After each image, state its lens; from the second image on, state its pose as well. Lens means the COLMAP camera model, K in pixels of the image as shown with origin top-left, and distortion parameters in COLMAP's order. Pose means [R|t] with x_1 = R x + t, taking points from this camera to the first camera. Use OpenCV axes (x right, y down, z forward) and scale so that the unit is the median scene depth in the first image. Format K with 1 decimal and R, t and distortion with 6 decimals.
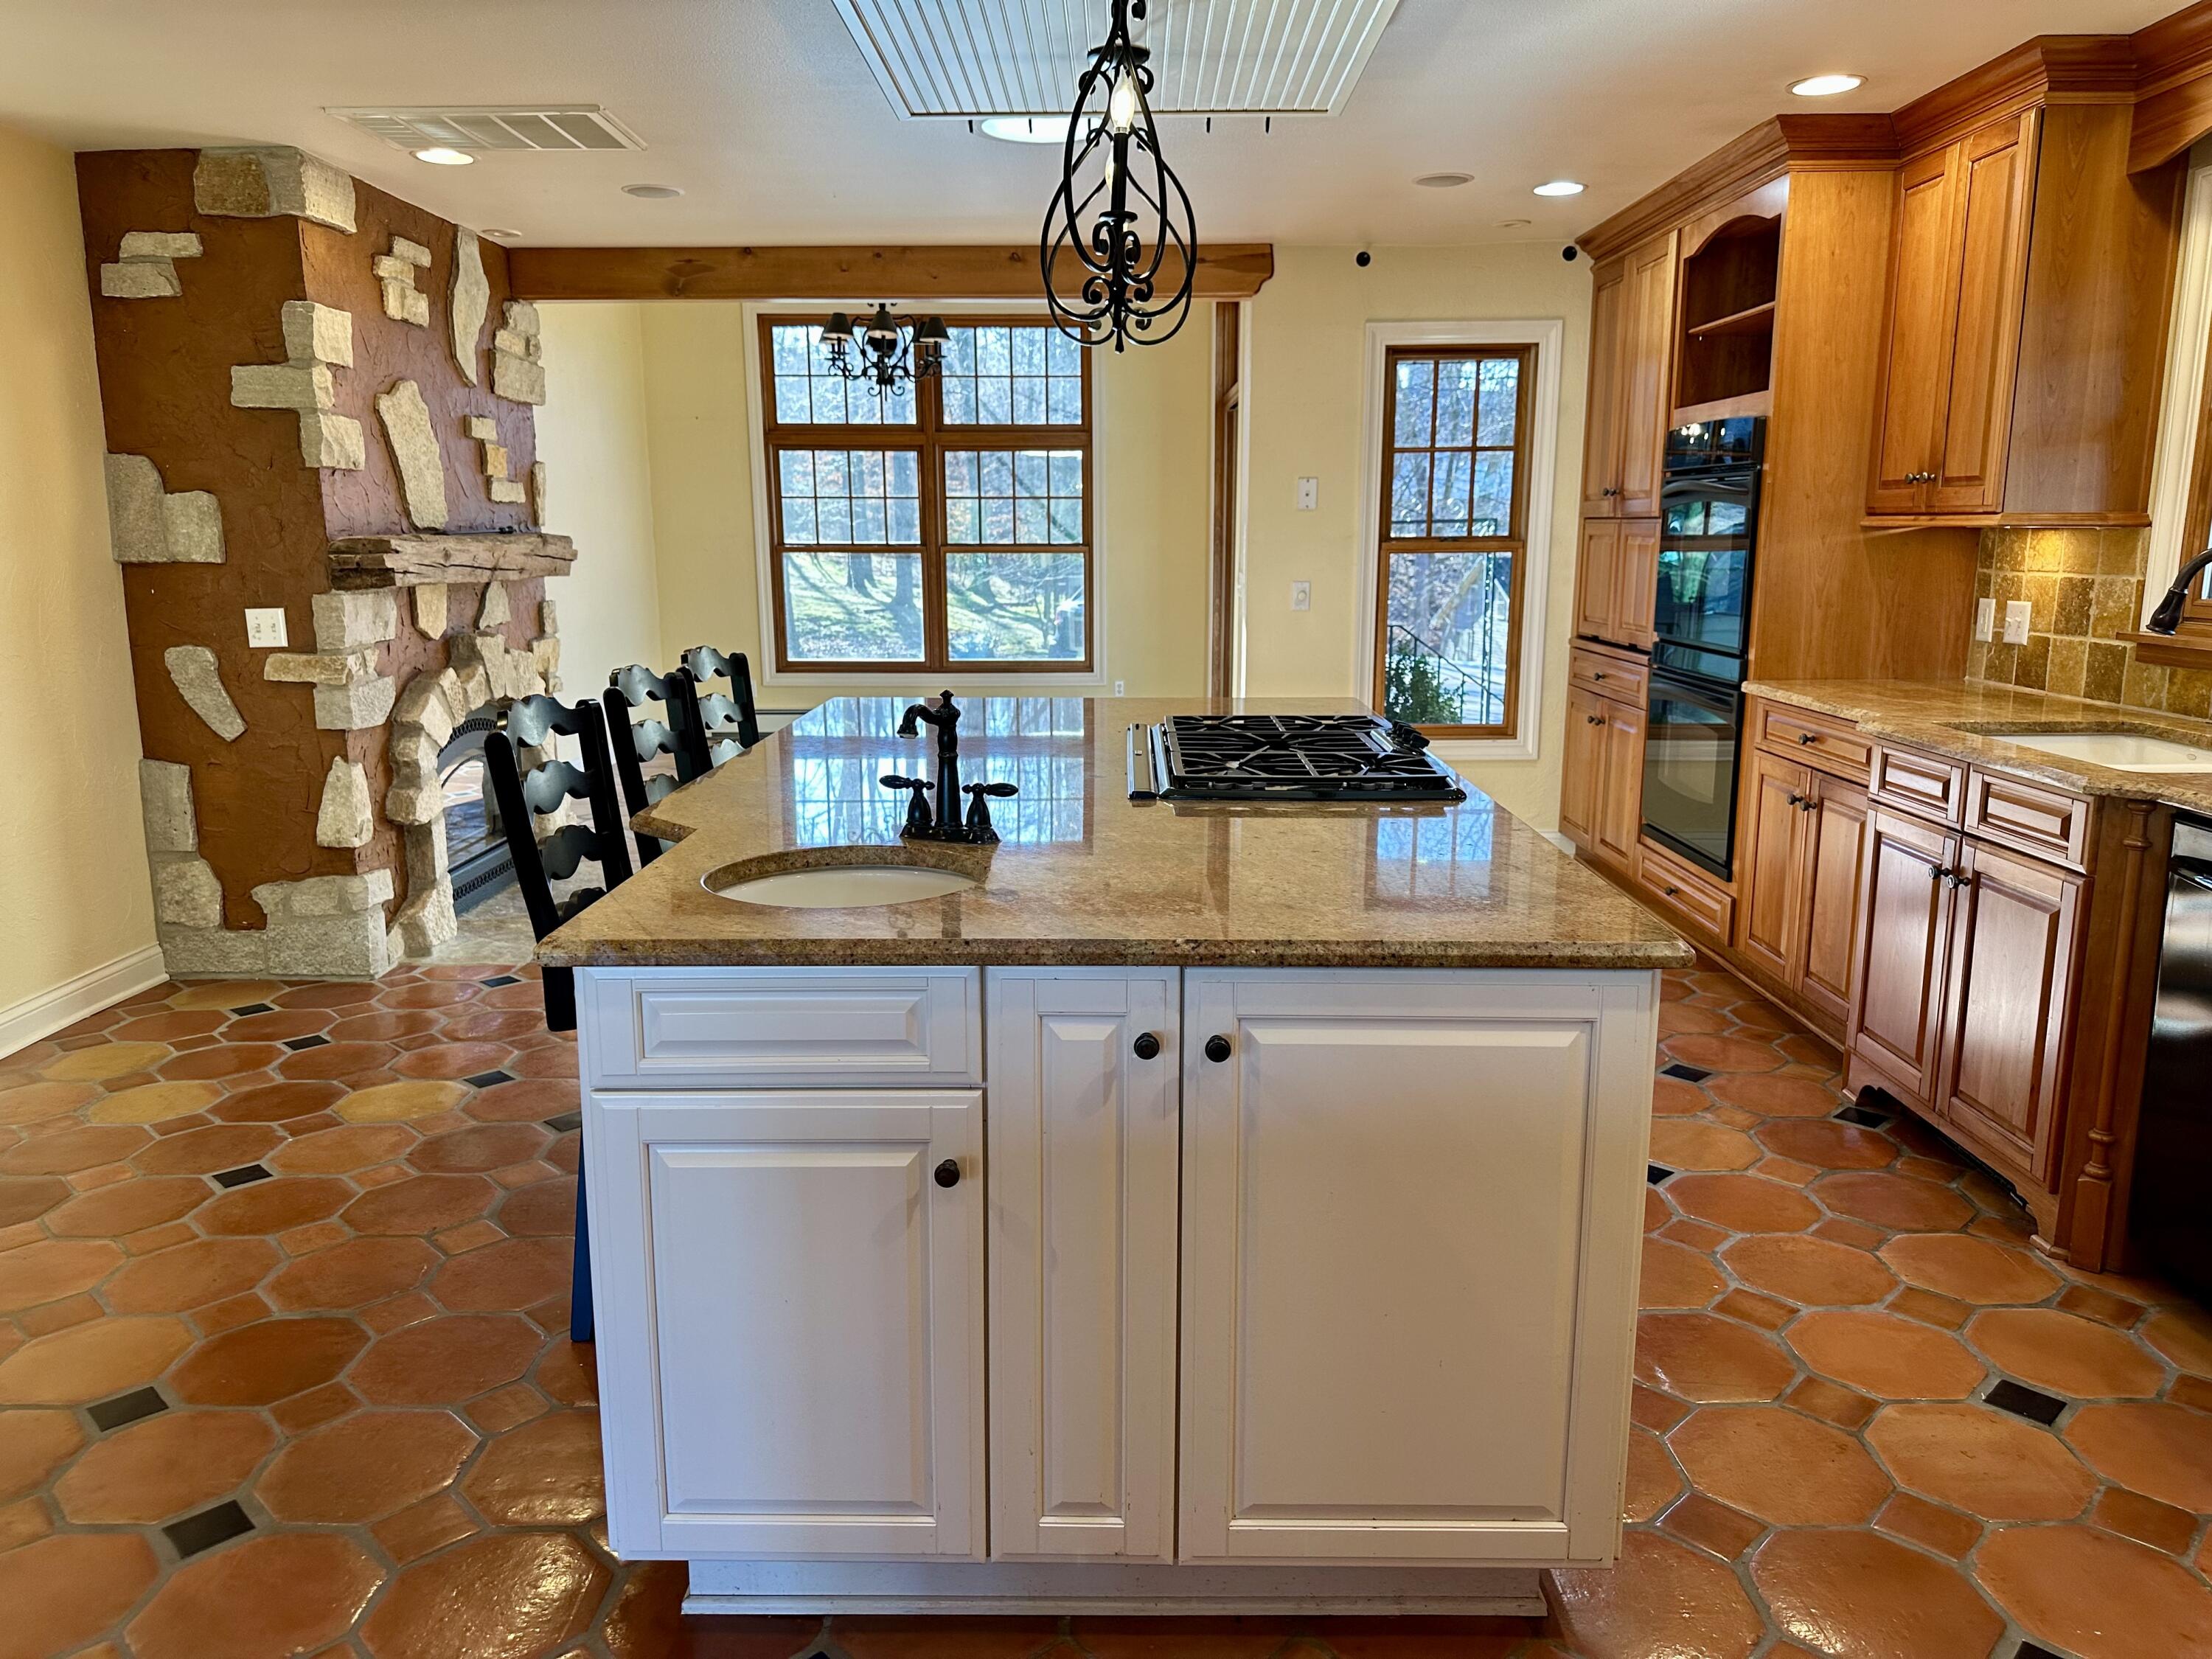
lens RADIAL K [[1554.1, 0, 1105.1], [0, 1554.1, 835.7], [0, 0, 1]] dist [0.054524, -0.075122]
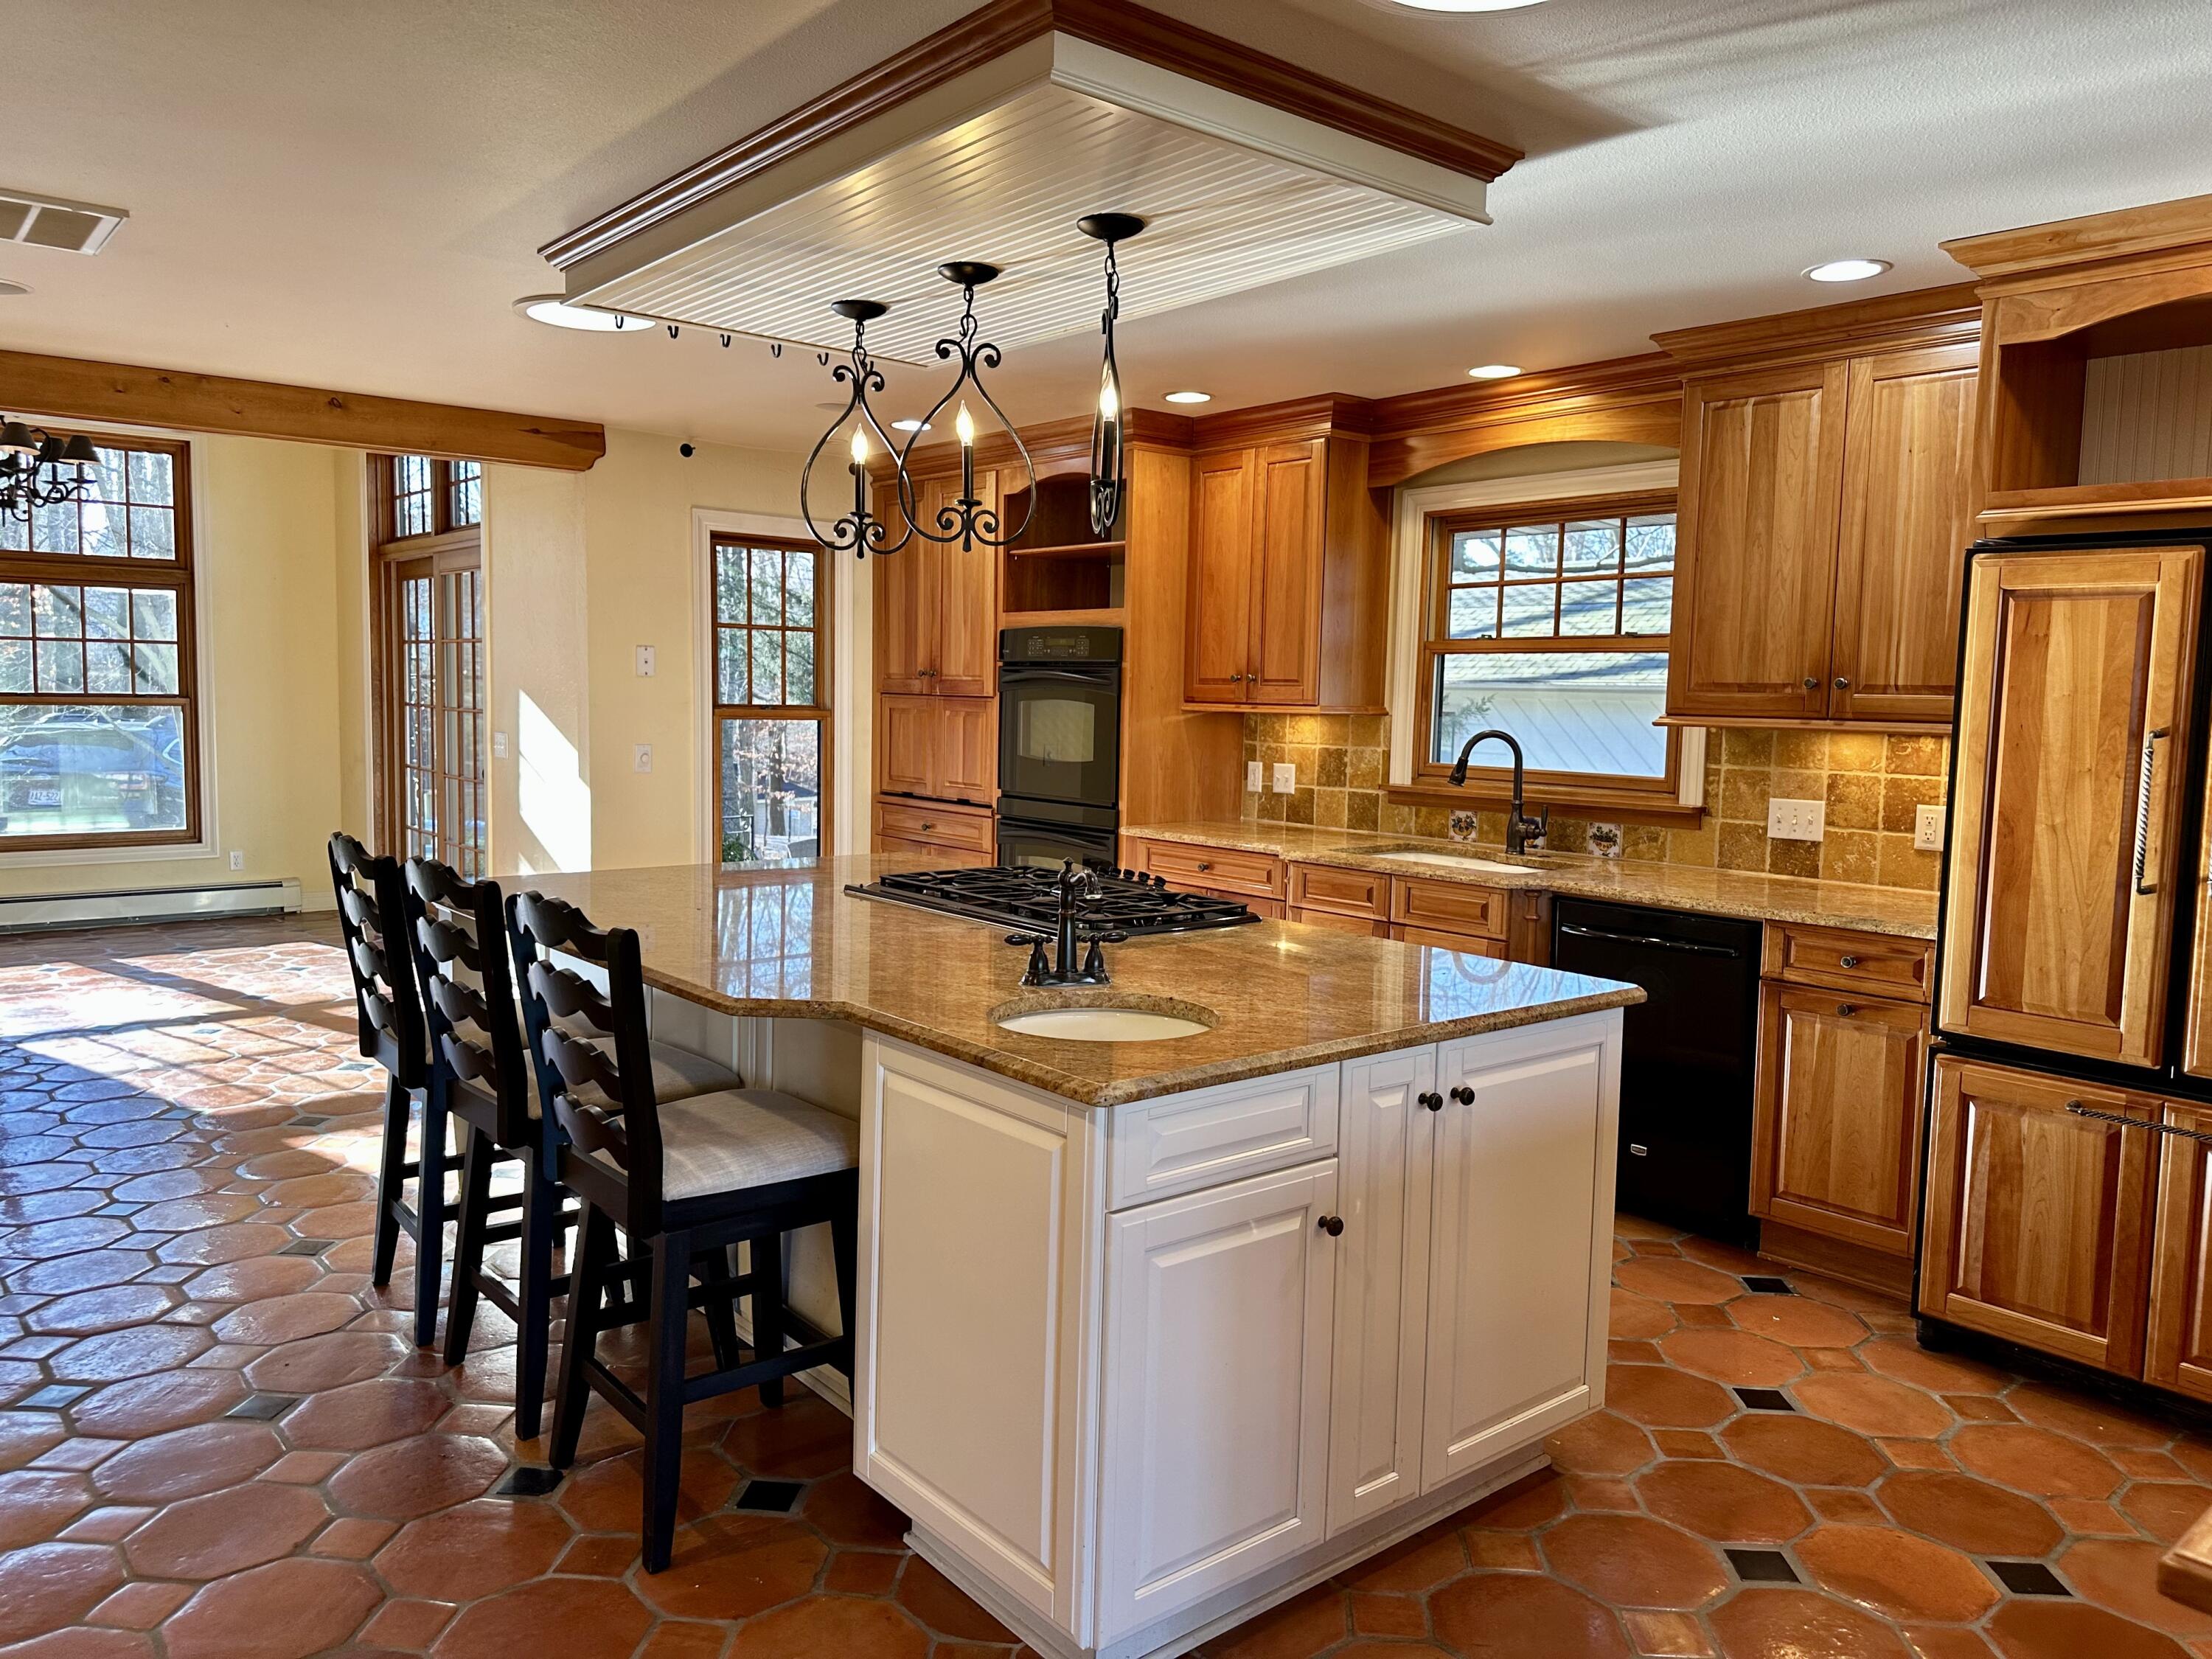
lens RADIAL K [[1546.2, 0, 1106.0], [0, 1546.2, 829.5], [0, 0, 1]] dist [0.118402, -0.168265]
pose [[0.760064, -0.040254, 0.648600, -0.451450], [0.102901, 0.992943, -0.058960, -0.022693], [-0.641649, 0.111555, 0.758842, 0.037863]]
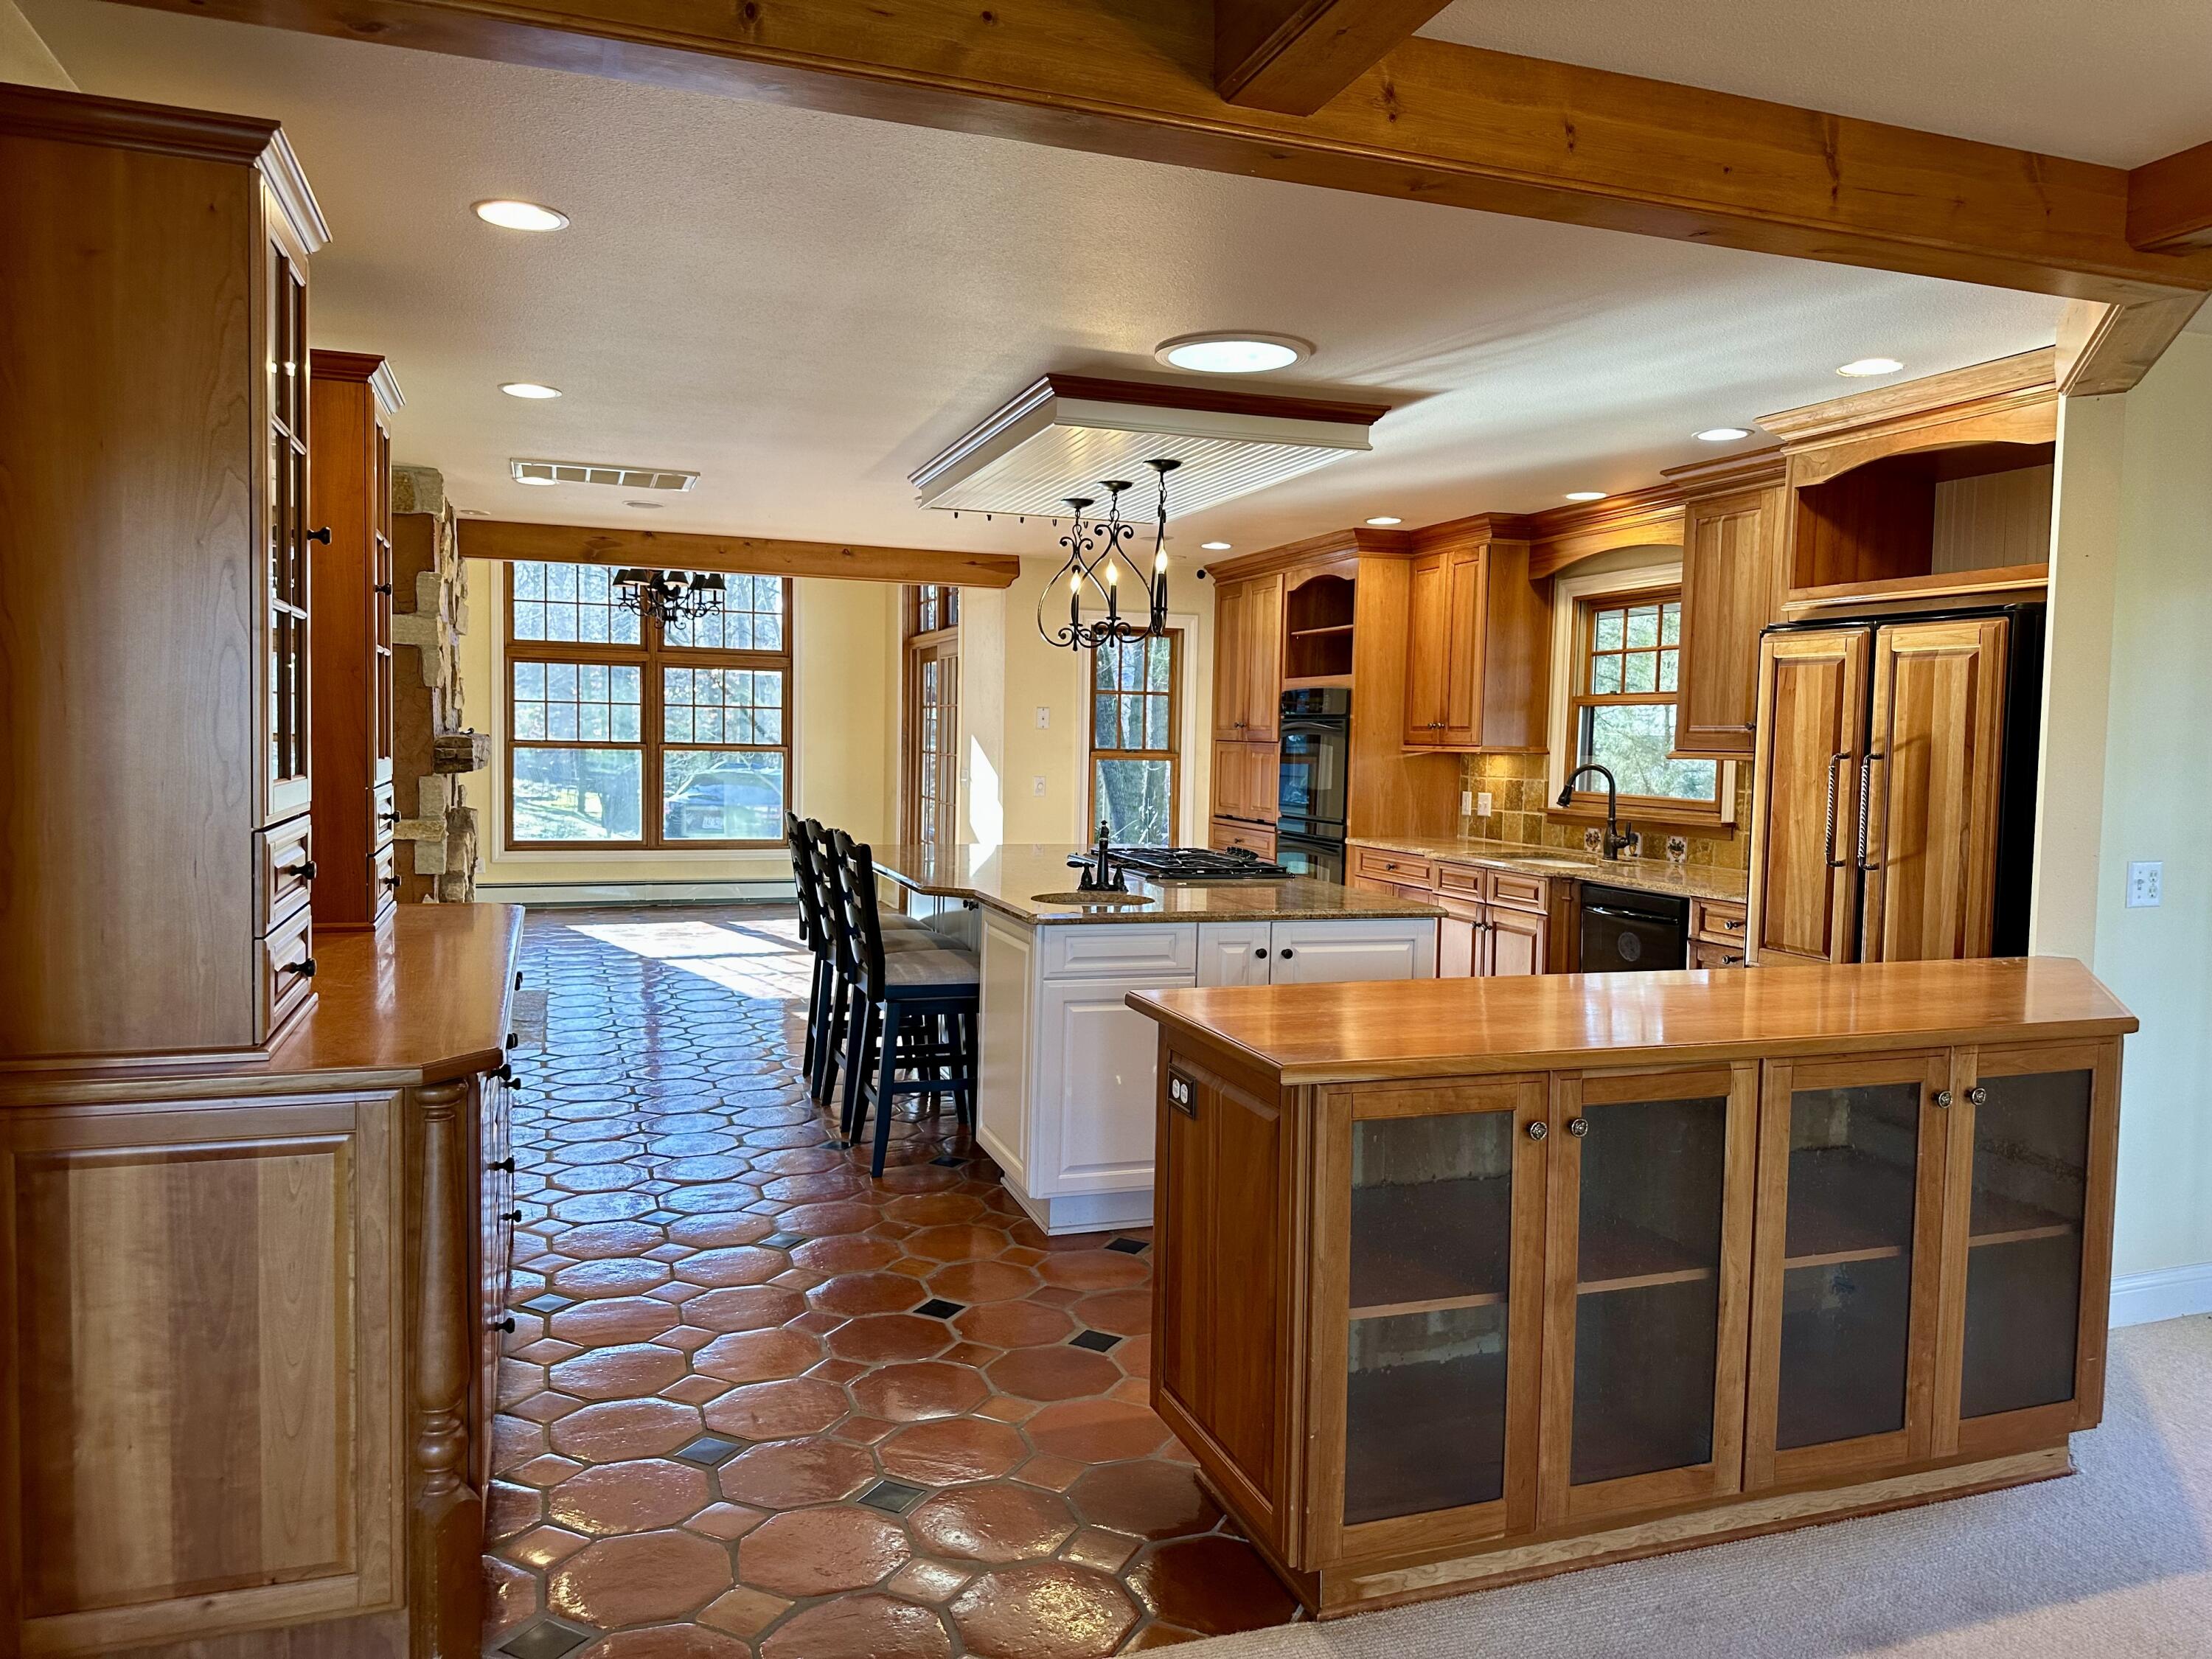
lens RADIAL K [[1546.2, 0, 1106.0], [0, 1546.2, 829.5], [0, 0, 1]] dist [0.118402, -0.168265]
pose [[0.941721, 0.002510, 0.336387, -0.434036], [0.041486, 0.991472, -0.123537, 0.096693], [-0.333828, 0.130292, 0.933586, -0.529080]]
